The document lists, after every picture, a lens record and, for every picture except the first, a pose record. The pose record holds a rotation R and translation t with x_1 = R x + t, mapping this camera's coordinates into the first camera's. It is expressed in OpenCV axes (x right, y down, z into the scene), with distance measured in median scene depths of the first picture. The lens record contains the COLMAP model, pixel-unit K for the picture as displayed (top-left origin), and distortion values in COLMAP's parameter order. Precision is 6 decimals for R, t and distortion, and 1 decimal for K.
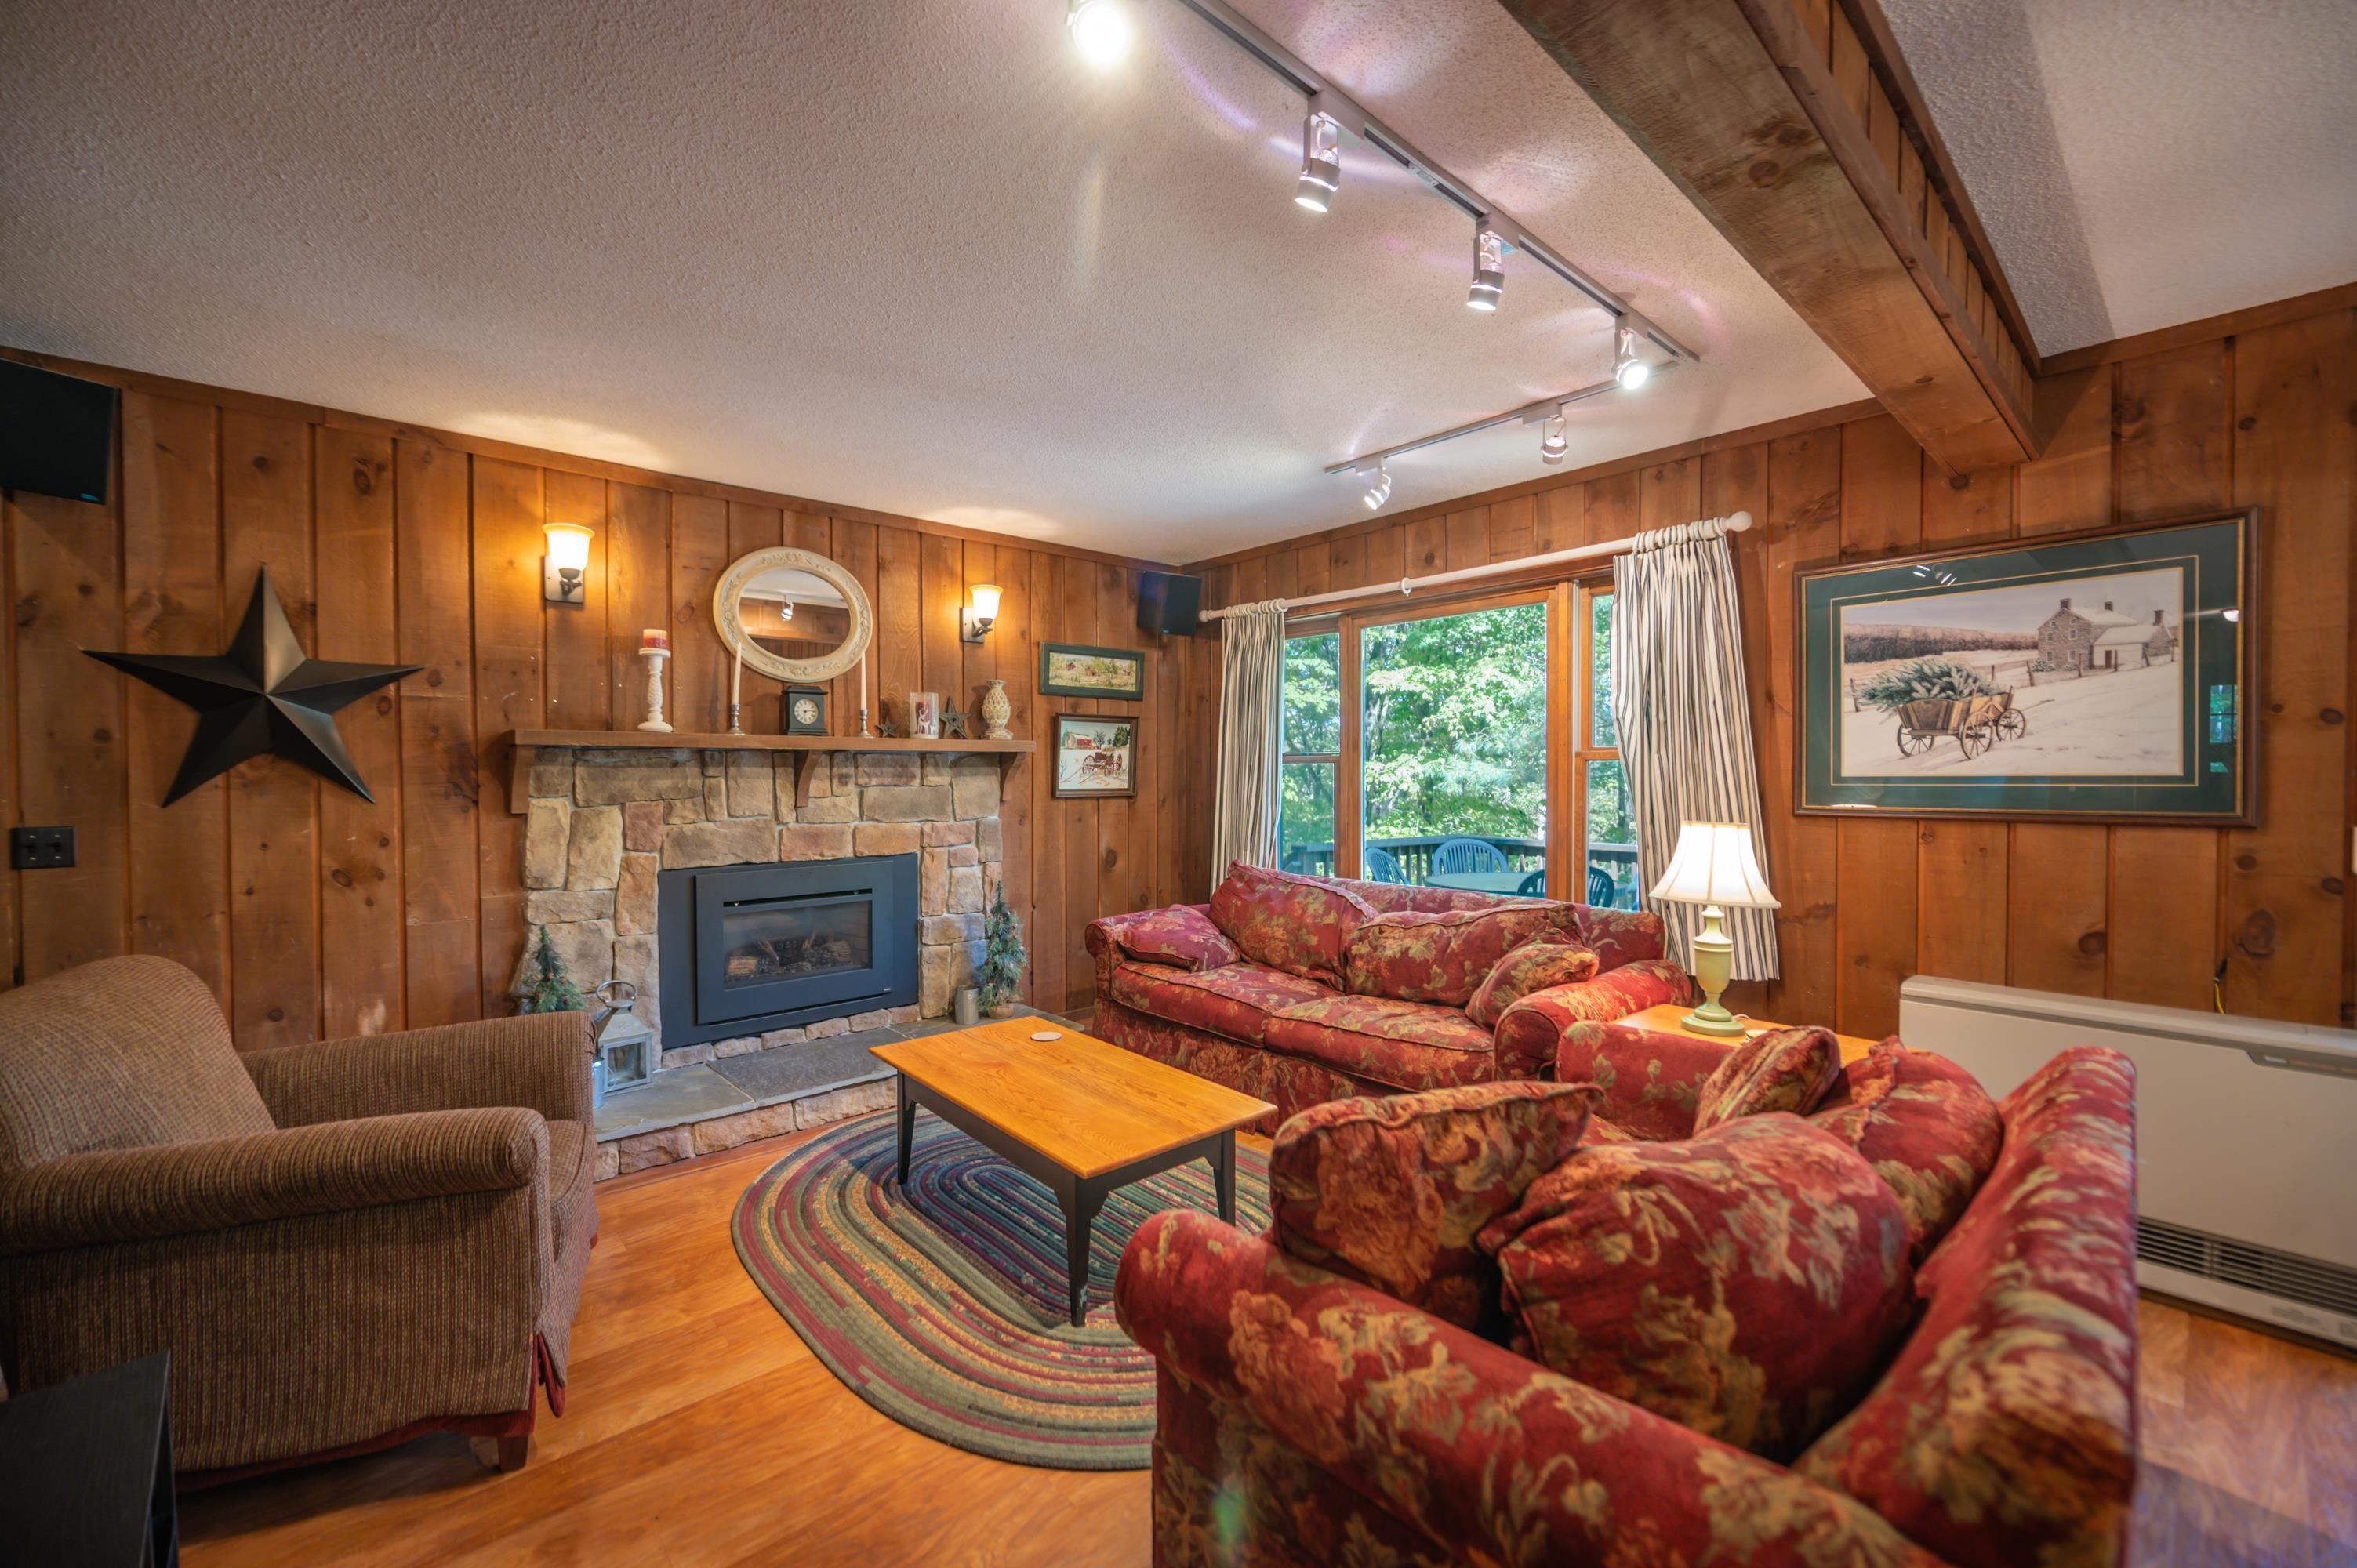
lens RADIAL K [[935.1, 0, 1167.8], [0, 935.1, 787.7], [0, 0, 1]] dist [-0.009133, 0.000307]
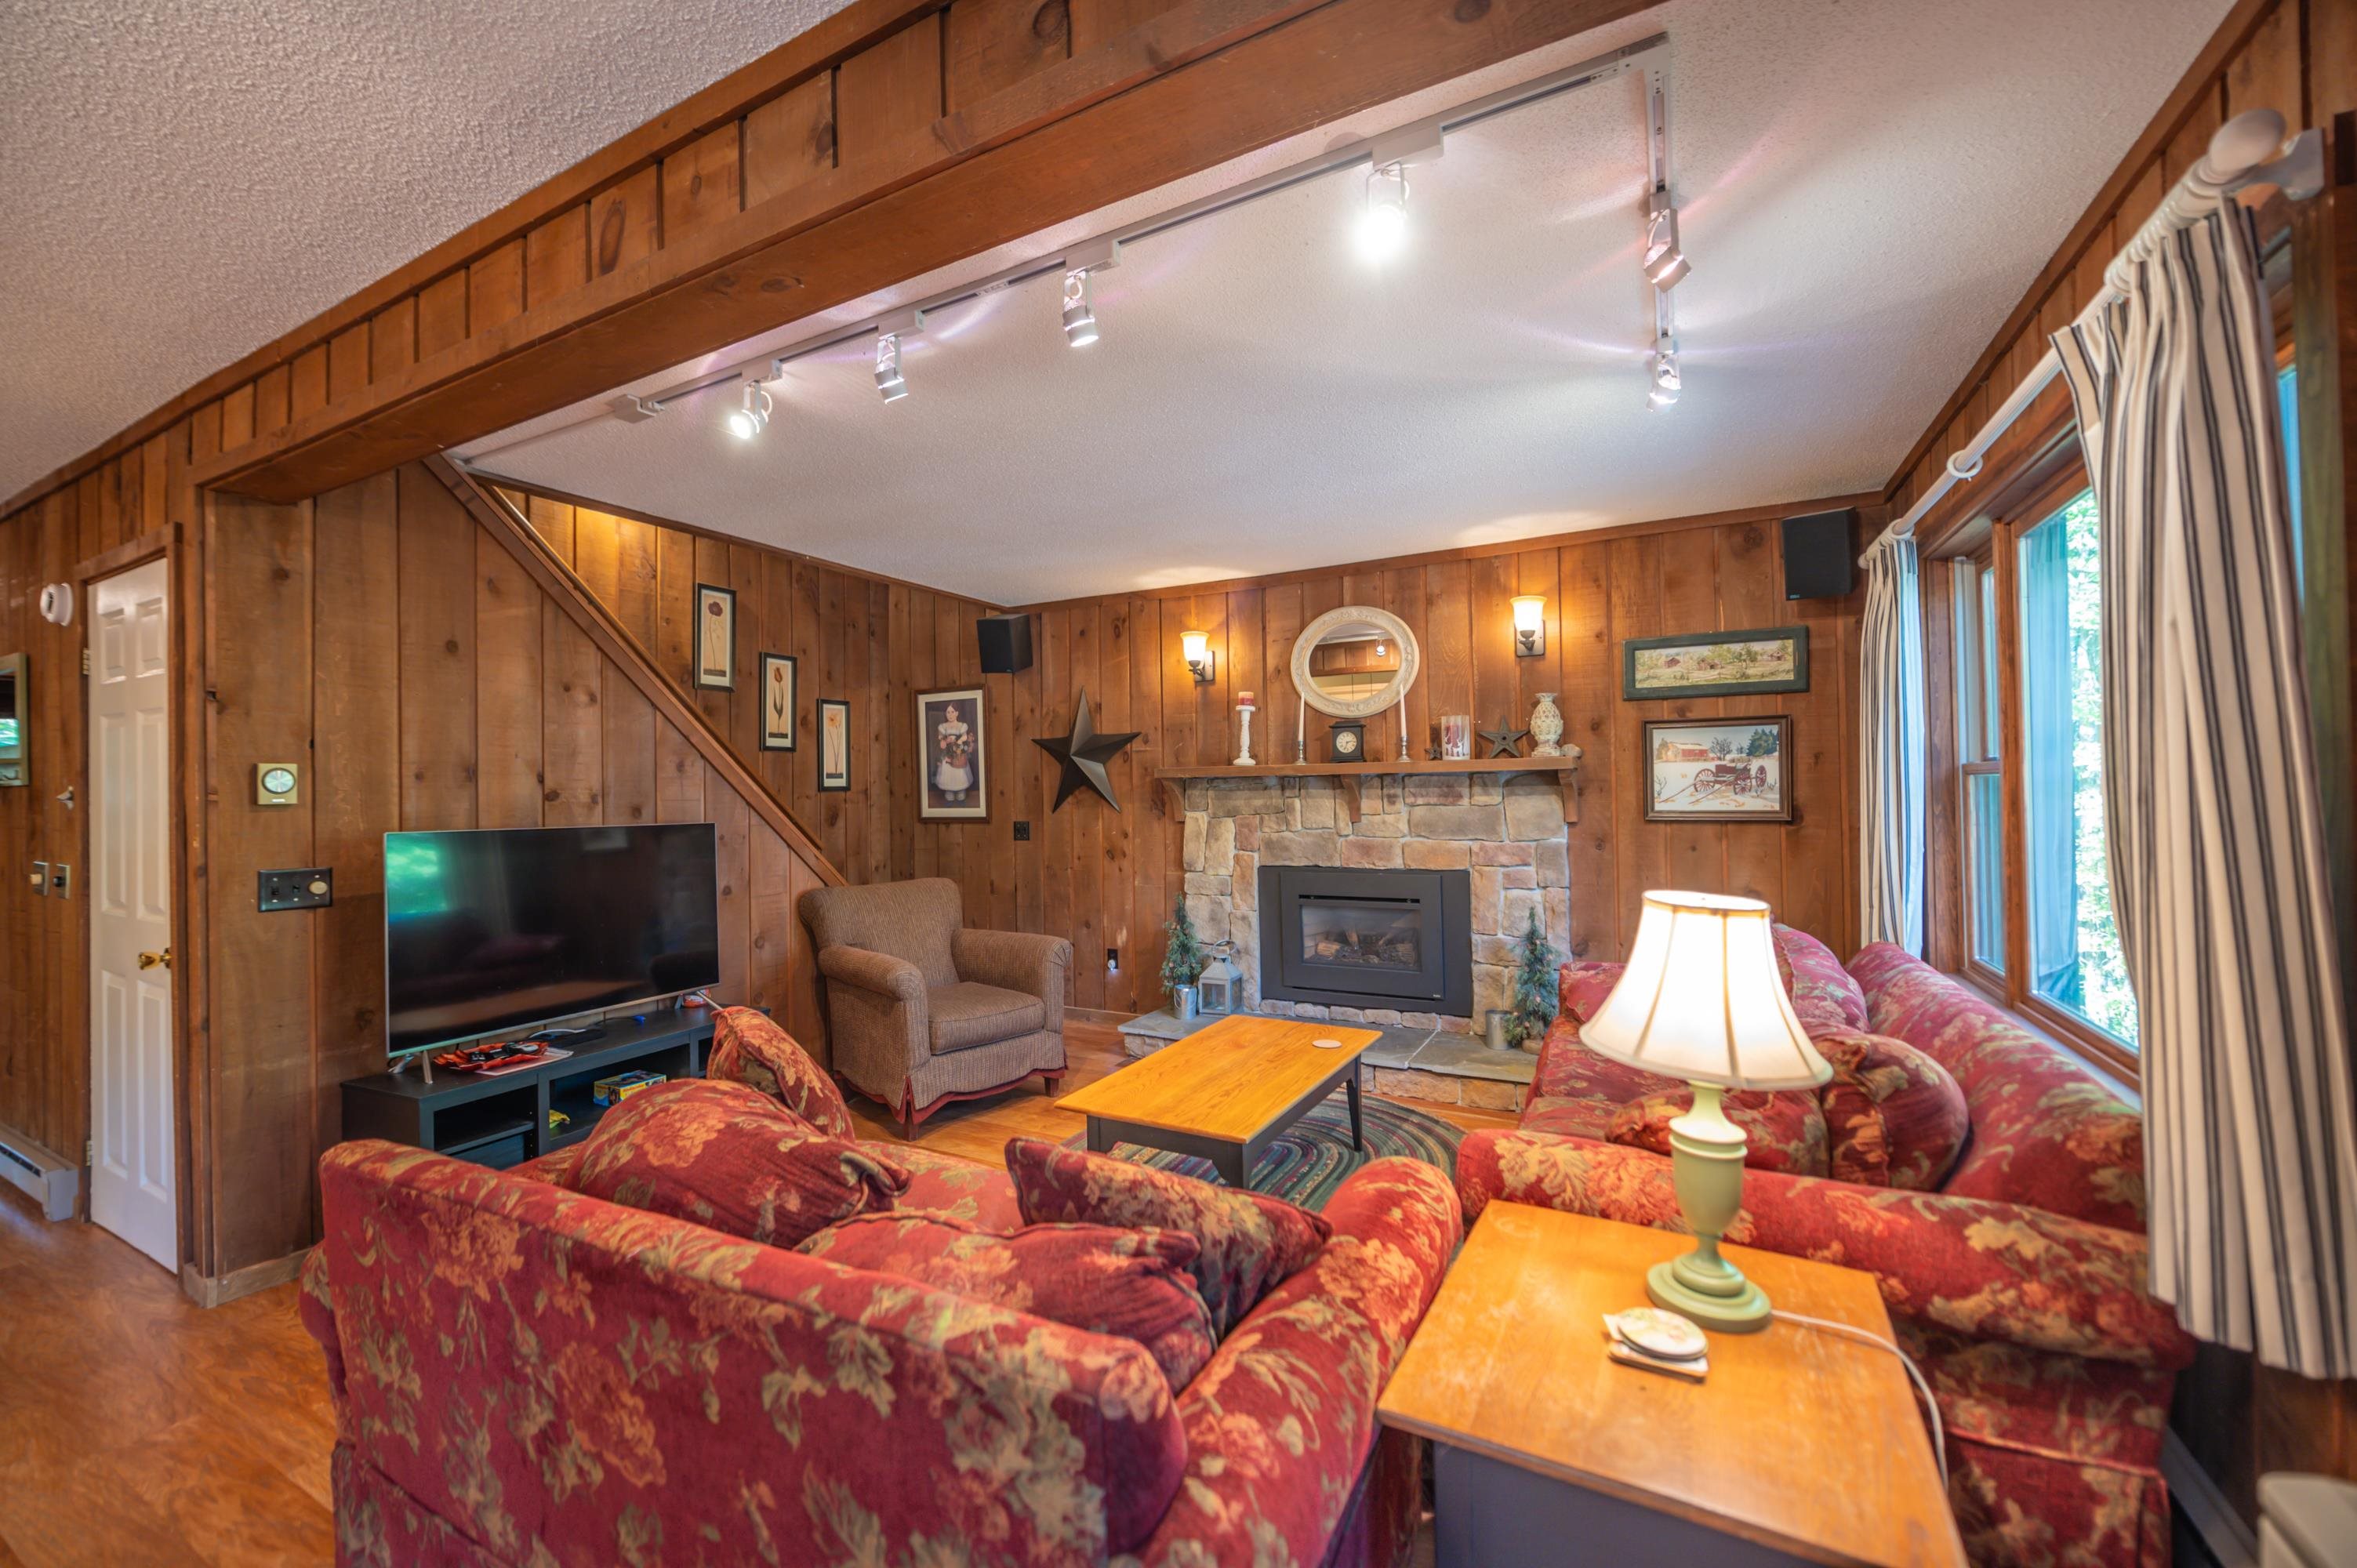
lens RADIAL K [[935.1, 0, 1176.2], [0, 935.1, 790.9], [0, 0, 1]] dist [-0.009133, 0.000307]
pose [[0.352083, -0.005711, -0.935951, 0.726659], [-0.005114, 0.999955, -0.008025, -0.010014], [0.935955, 0.007612, 0.352038, 0.419141]]
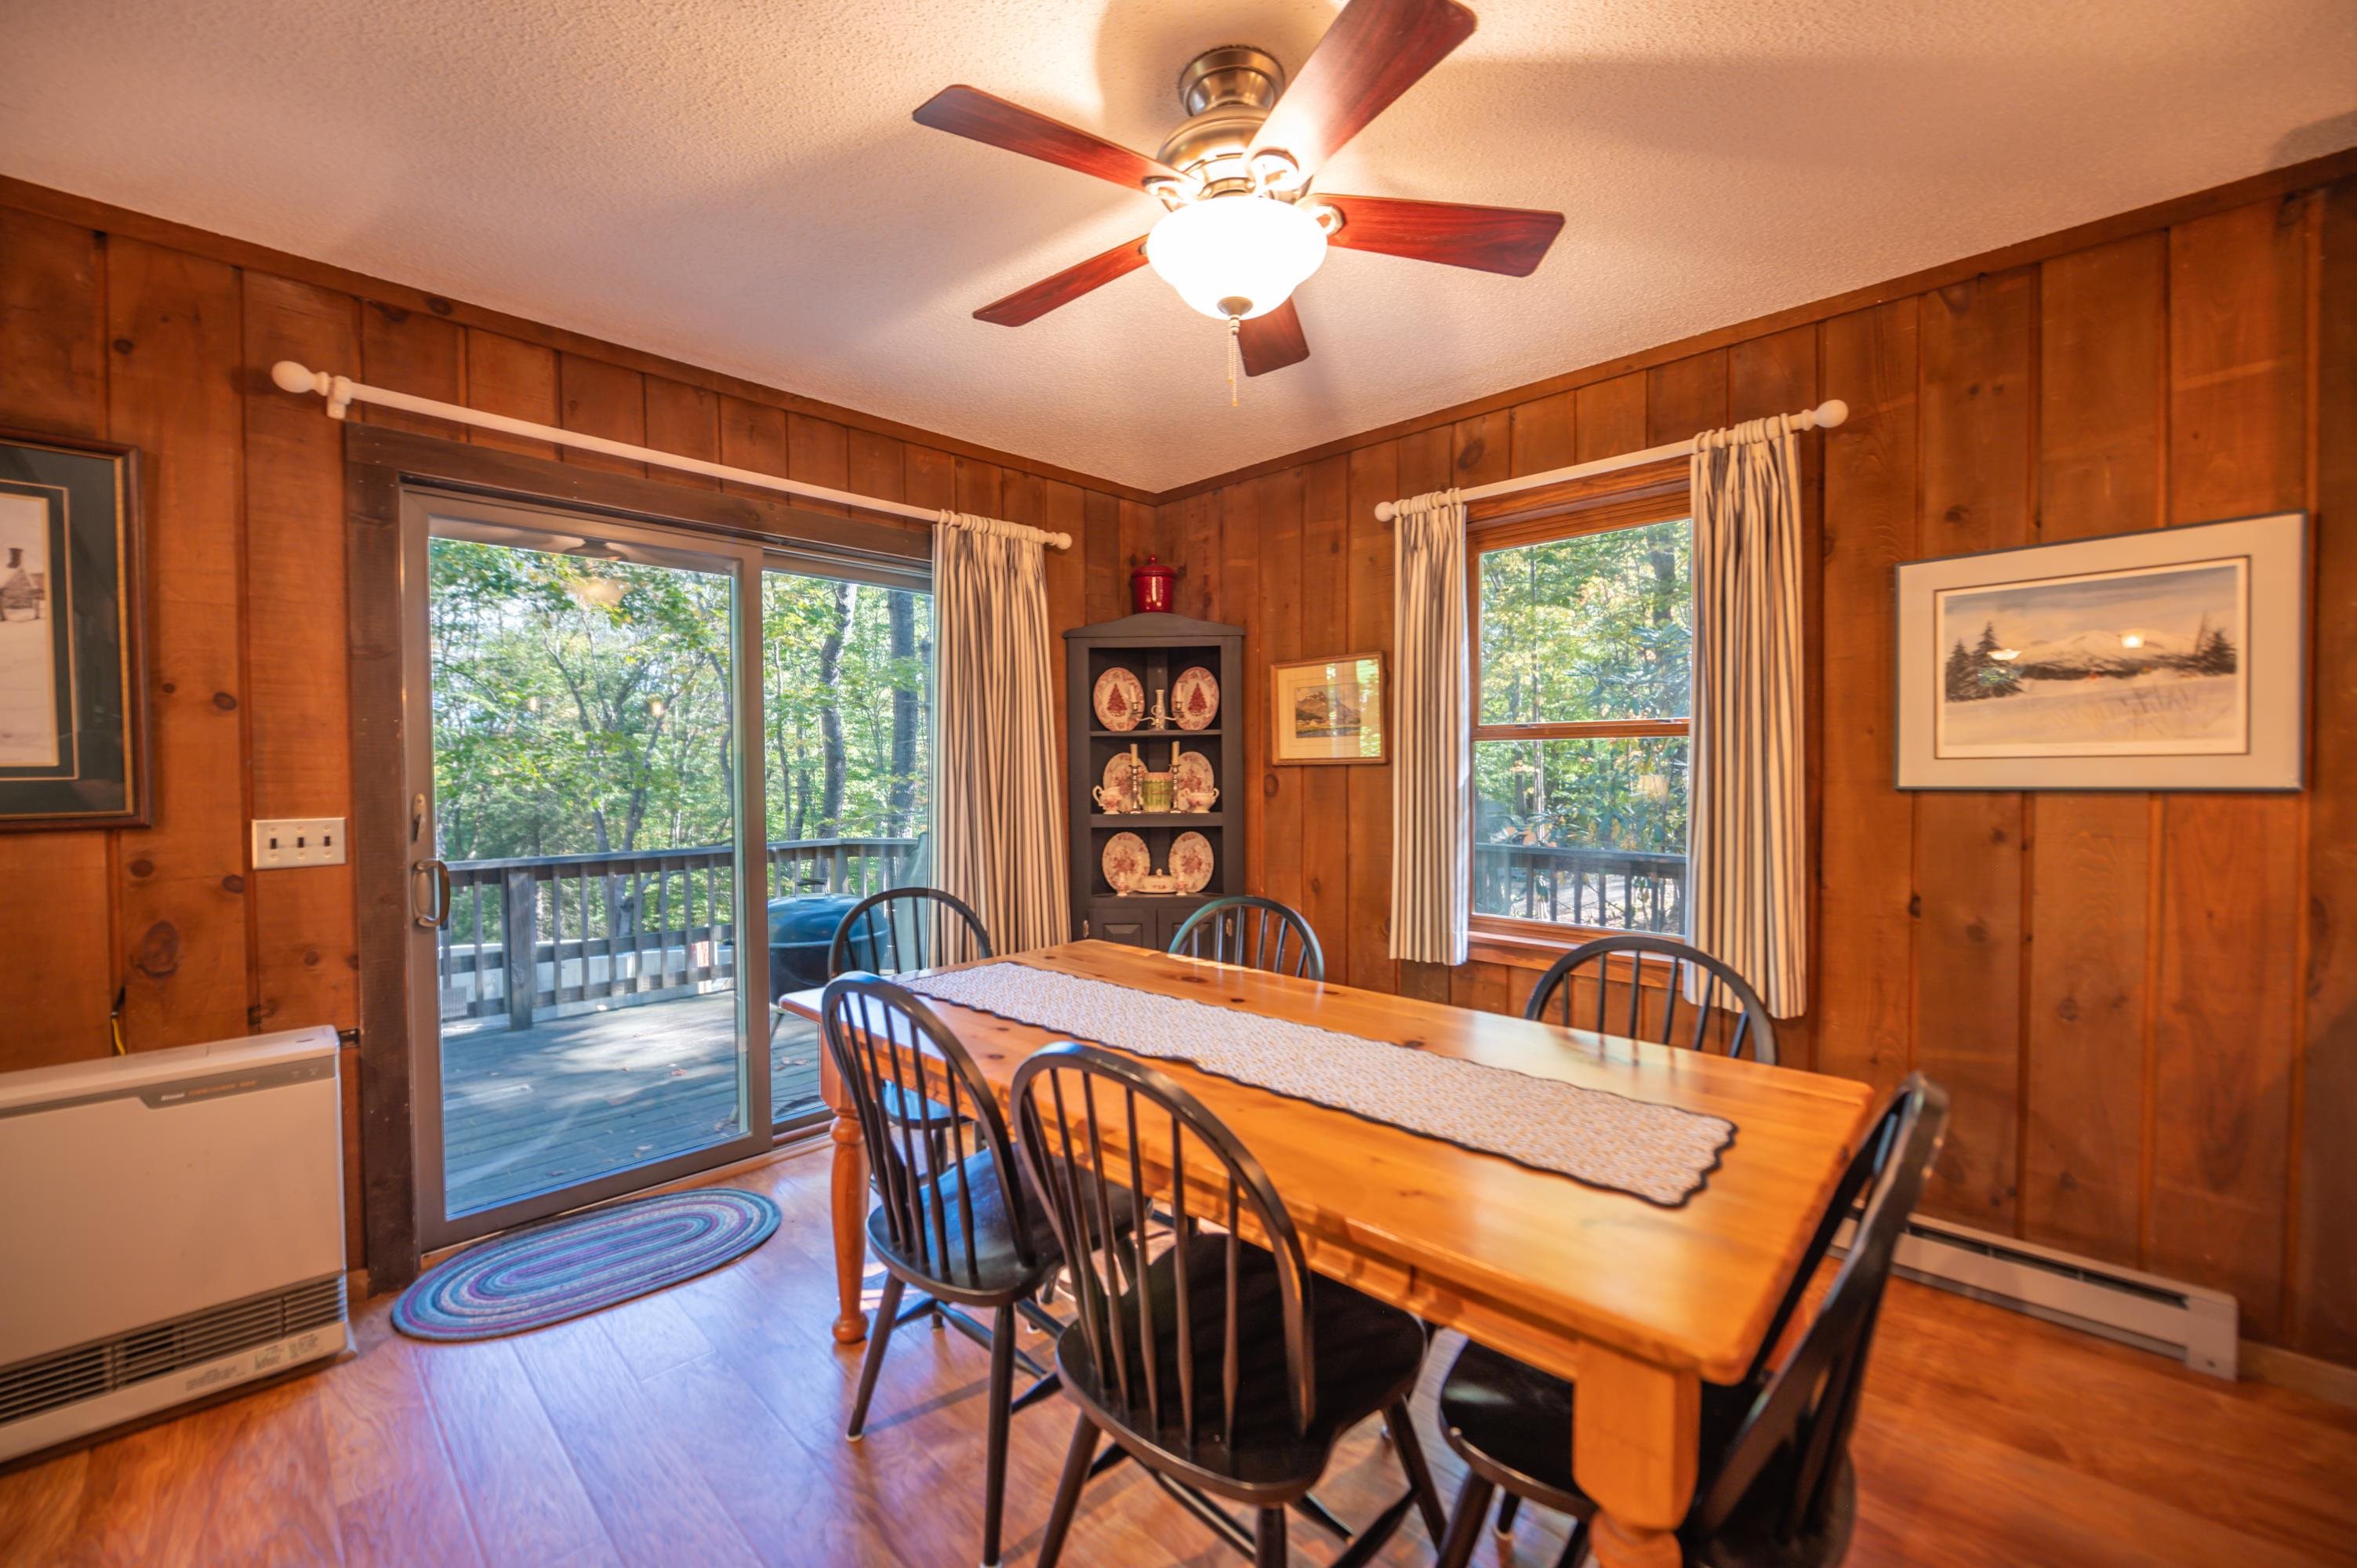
lens RADIAL K [[935.1, 0, 1177.4], [0, 935.1, 787.4], [0, 0, 1]] dist [-0.009133, 0.000307]
pose [[-0.066675, -0.021306, 0.997547, 0.147012], [0.021596, 0.999507, 0.022791, 0.004453], [-0.997541, 0.023062, -0.066182, 0.061411]]
